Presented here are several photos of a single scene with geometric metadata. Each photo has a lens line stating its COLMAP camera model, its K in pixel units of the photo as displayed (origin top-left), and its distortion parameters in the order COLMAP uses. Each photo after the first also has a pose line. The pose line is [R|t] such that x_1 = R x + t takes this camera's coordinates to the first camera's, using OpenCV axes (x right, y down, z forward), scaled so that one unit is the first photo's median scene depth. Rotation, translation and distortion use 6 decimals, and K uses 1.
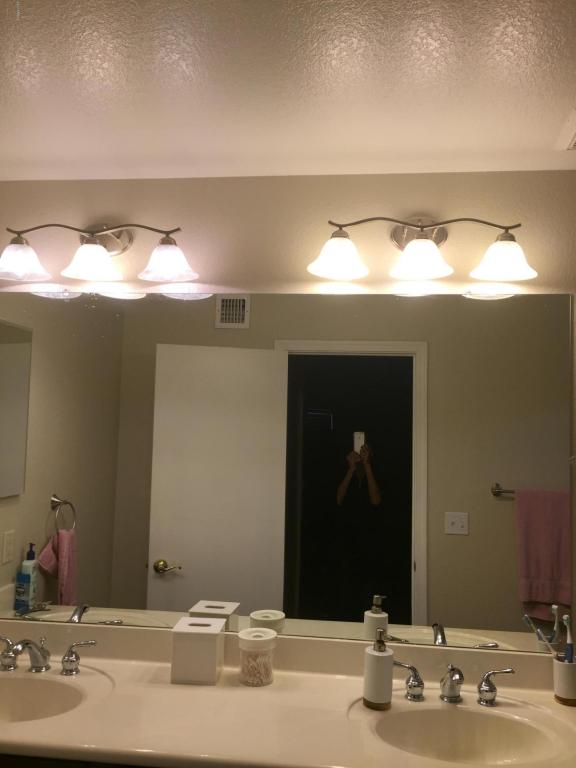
lens RADIAL K [[646.3, 0, 288.0], [0, 646.3, 384.0], [0, 0, 1]] dist [0.075559, -0.081521]
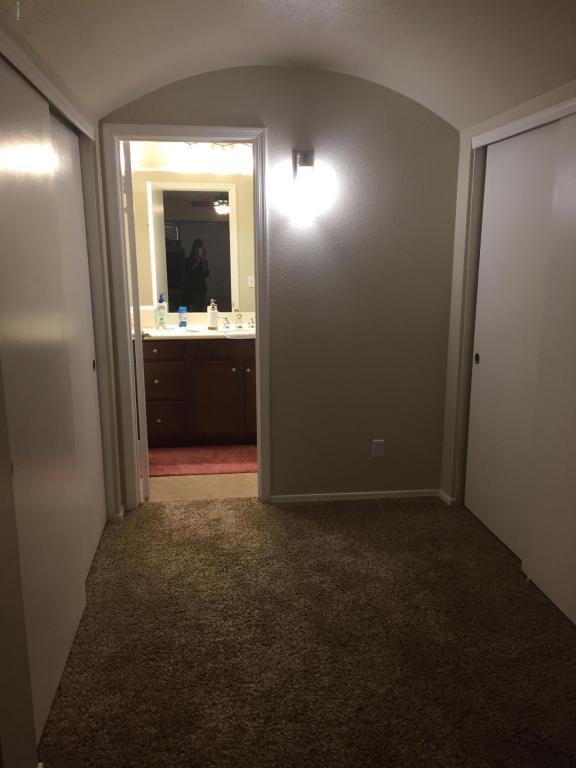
lens RADIAL K [[646.3, 0, 288.0], [0, 646.3, 384.0], [0, 0, 1]] dist [0.075559, -0.081521]
pose [[0.971889, -0.072030, 0.224150, -0.147946], [0.008712, 0.962401, 0.271492, -0.022927], [-0.235278, -0.261907, 0.935975, -1.363637]]
